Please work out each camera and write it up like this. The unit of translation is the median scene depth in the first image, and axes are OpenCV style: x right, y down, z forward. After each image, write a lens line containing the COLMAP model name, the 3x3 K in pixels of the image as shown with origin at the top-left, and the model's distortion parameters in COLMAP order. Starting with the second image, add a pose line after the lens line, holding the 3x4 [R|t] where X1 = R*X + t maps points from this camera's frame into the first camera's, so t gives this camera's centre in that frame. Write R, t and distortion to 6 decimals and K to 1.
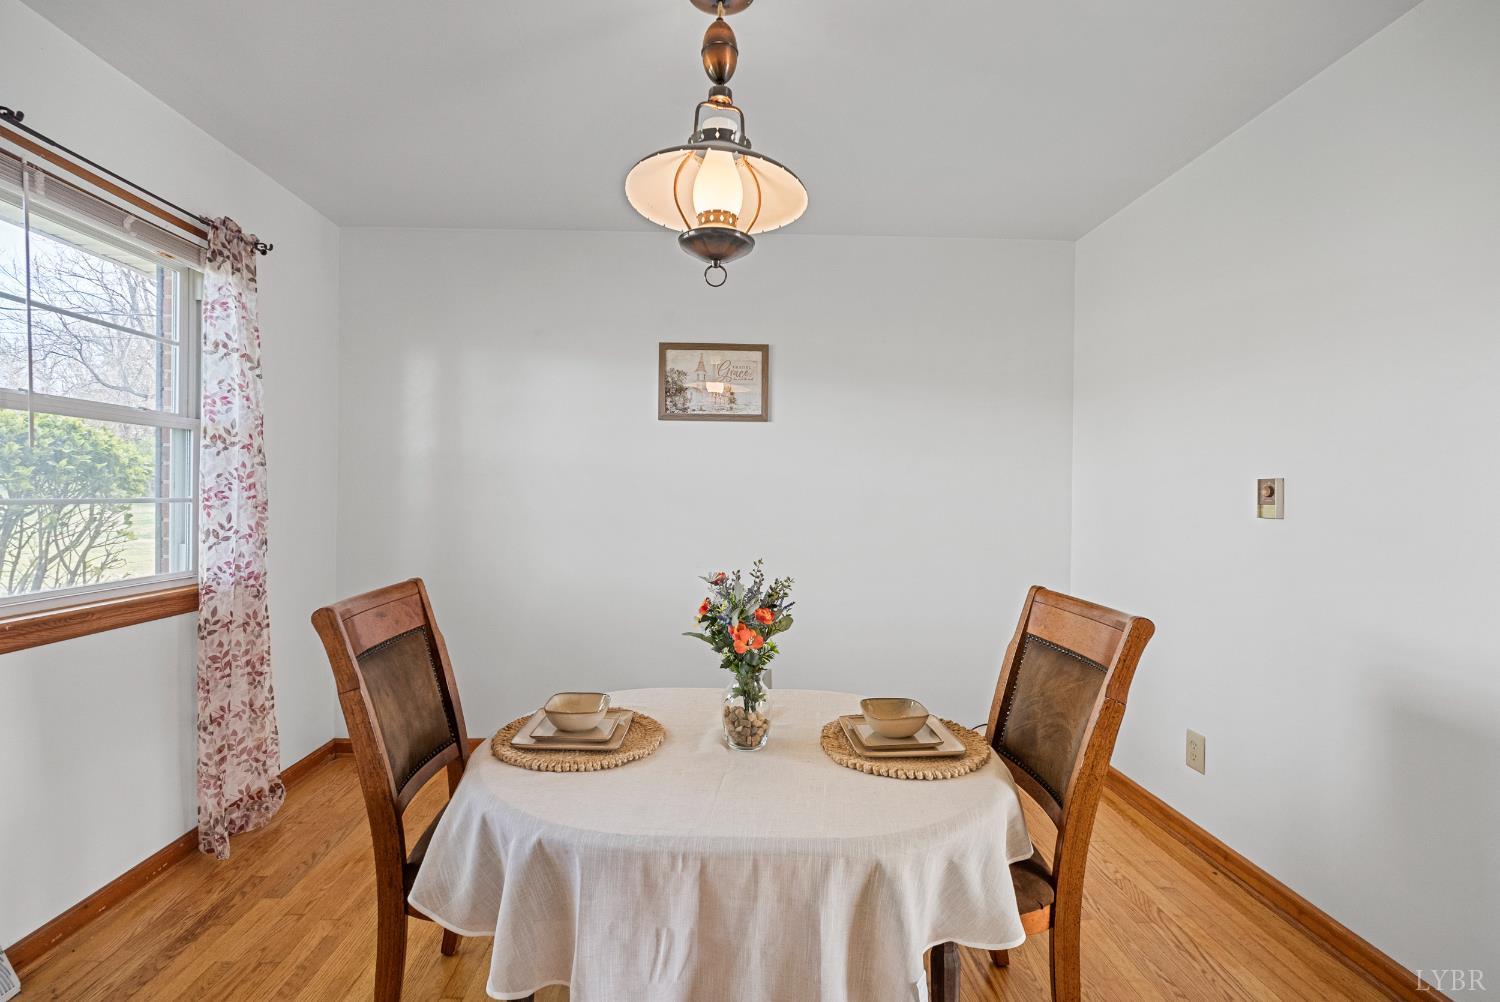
lens RADIAL K [[675.0, 0, 749.6], [0, 675.0, 499.3], [0, 0, 1]] dist [0.000076, 0.001037]
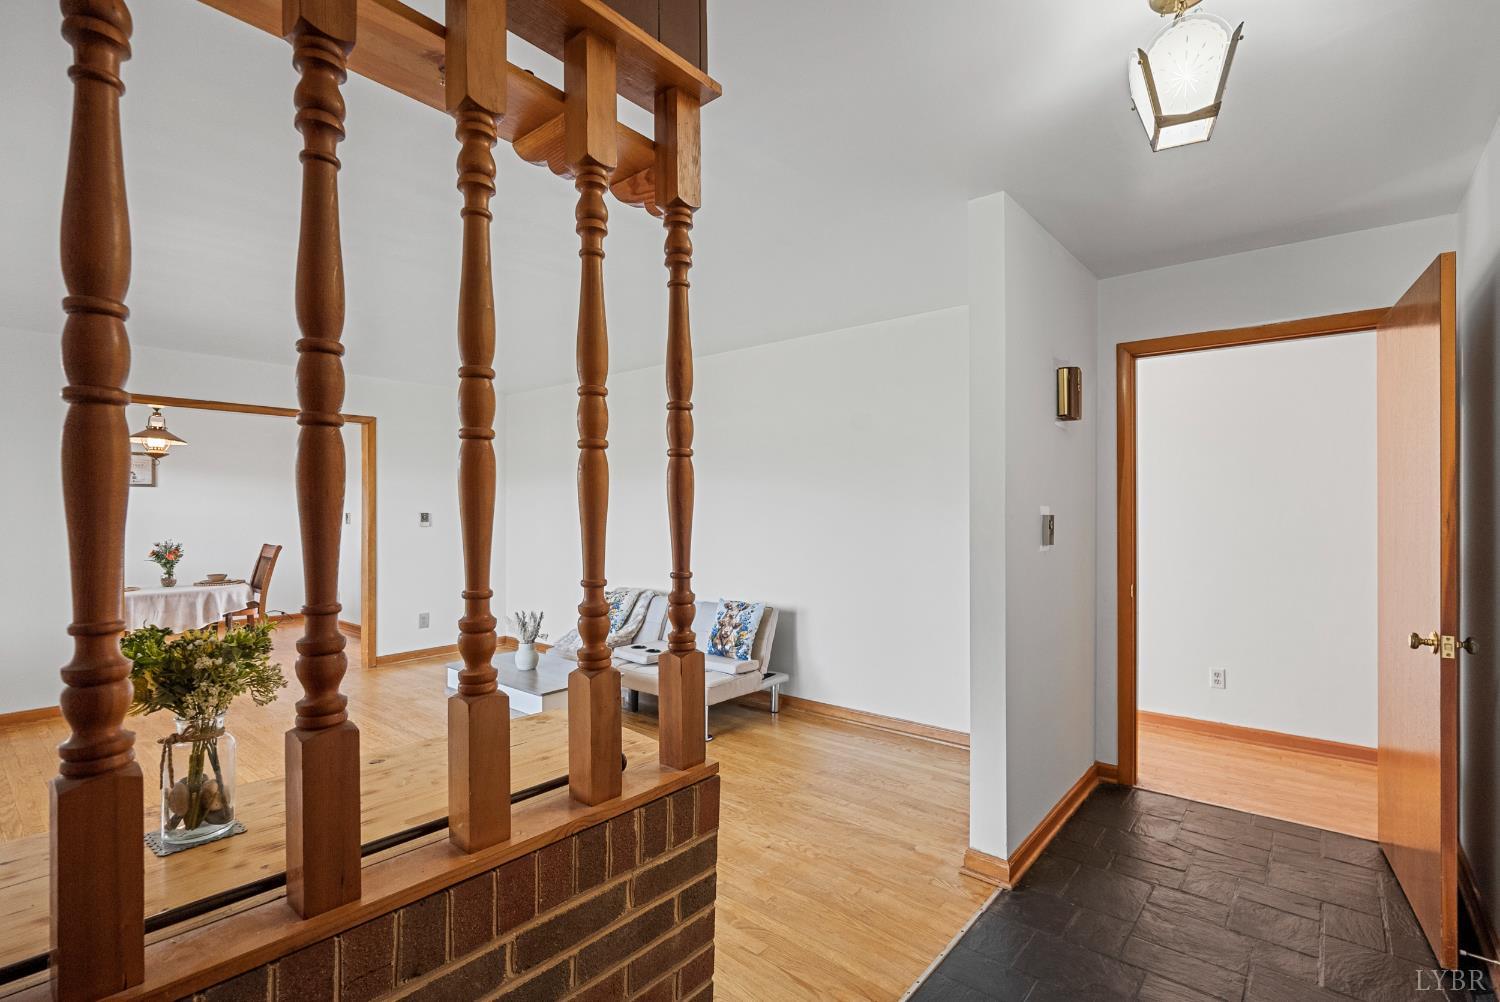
lens RADIAL K [[675.0, 0, 751.3], [0, 675.0, 515.4], [0, 0, 1]] dist [0.000076, 0.001037]
pose [[0.683264, -0.008656, 0.730120, -0.542950], [0.015479, 0.999877, -0.002631, 0.020678], [-0.730007, 0.013099, 0.683314, -4.048957]]
